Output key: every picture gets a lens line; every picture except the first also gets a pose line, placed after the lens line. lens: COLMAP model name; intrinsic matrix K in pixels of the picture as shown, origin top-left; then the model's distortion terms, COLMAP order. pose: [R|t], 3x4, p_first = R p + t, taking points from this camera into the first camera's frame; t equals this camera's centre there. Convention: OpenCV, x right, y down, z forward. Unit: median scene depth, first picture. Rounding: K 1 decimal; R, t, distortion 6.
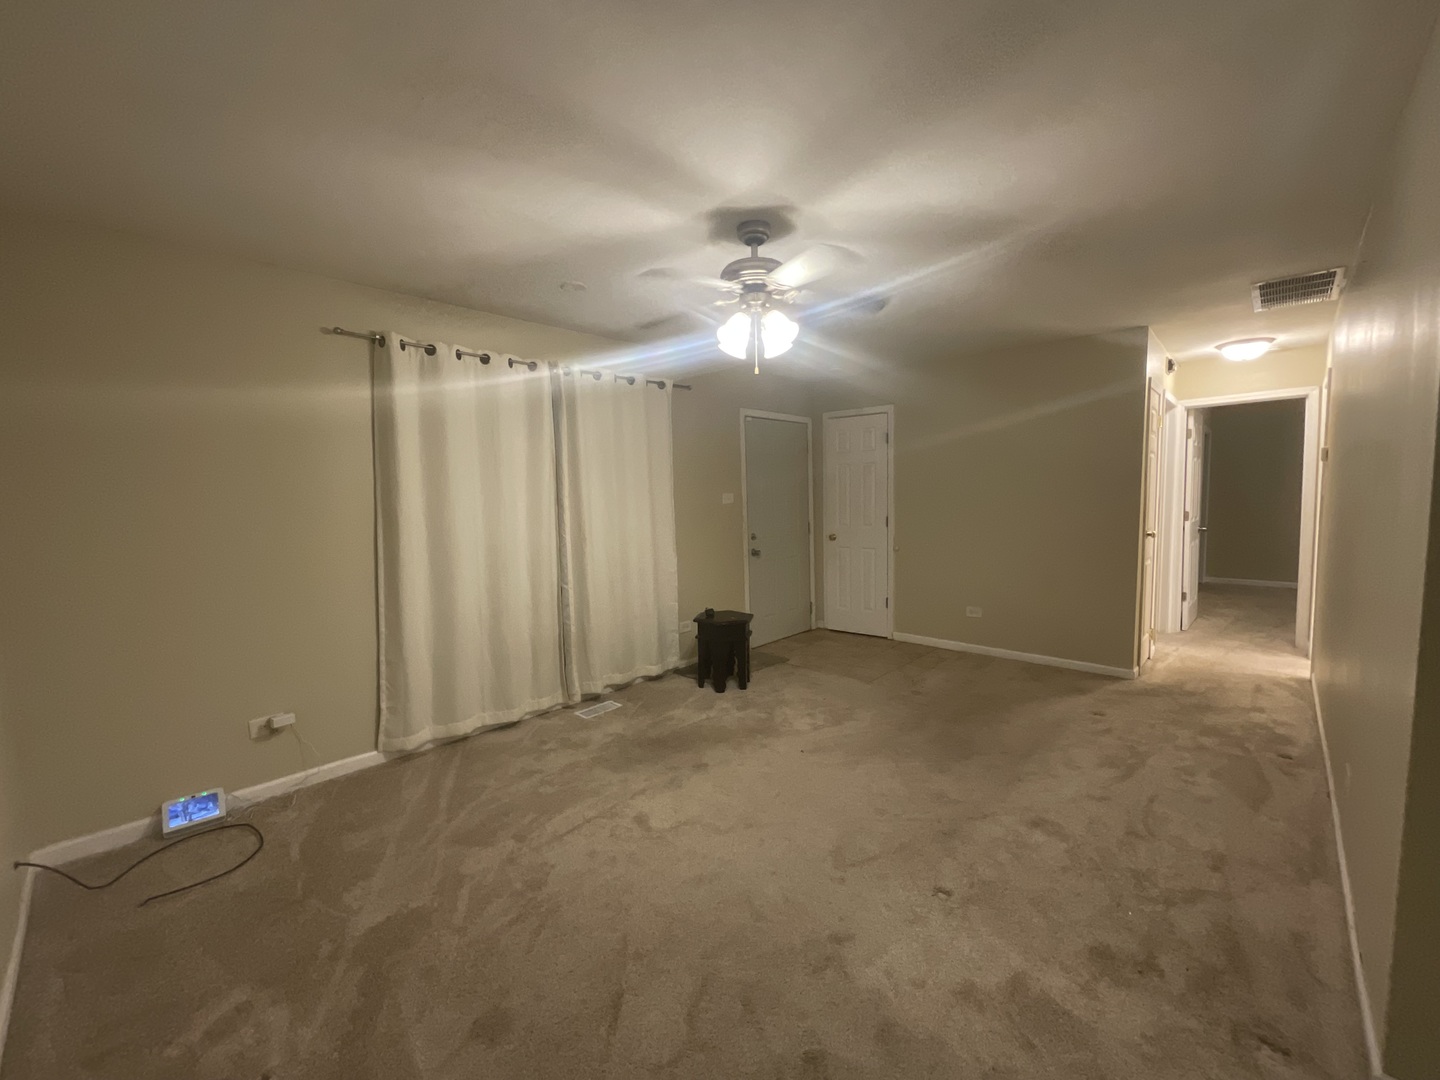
lens RADIAL K [[585.3, 0, 701.6], [0, 585.3, 528.8], [0, 0, 1]] dist [0.002591, 0.000420]
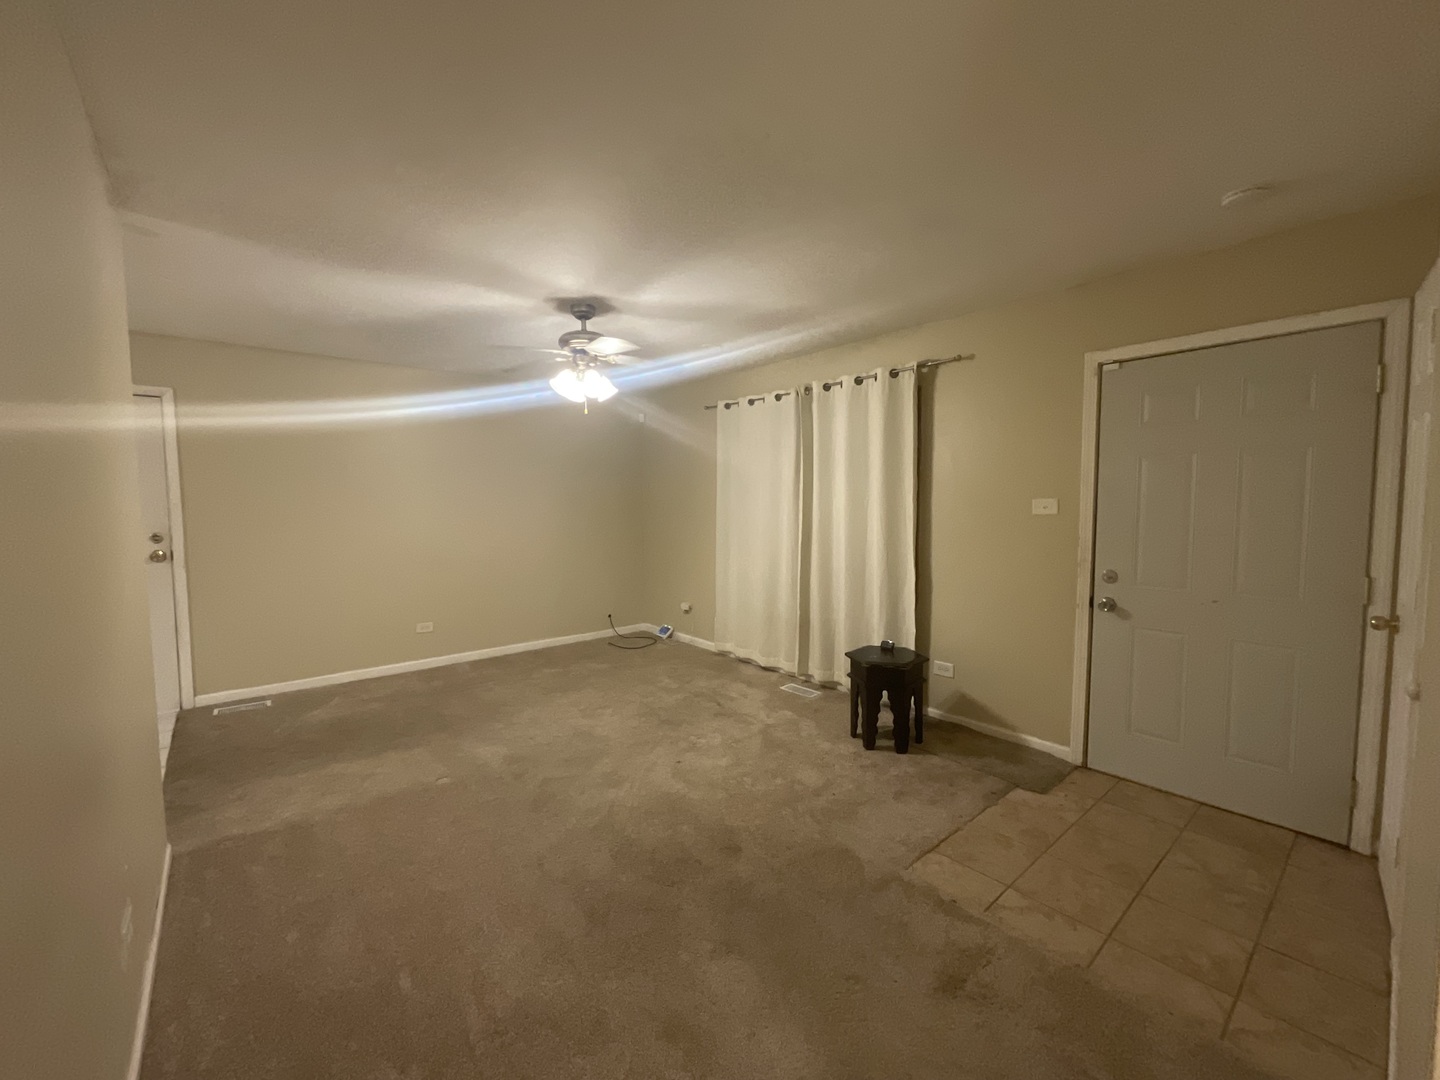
lens RADIAL K [[585.3, 0, 701.6], [0, 585.3, 528.8], [0, 0, 1]] dist [0.002591, 0.000420]
pose [[-0.111593, 0.076174, -0.990830, 0.936042], [-0.044320, 0.995684, 0.081539, -0.082921], [0.992765, 0.053013, -0.107736, 0.919783]]
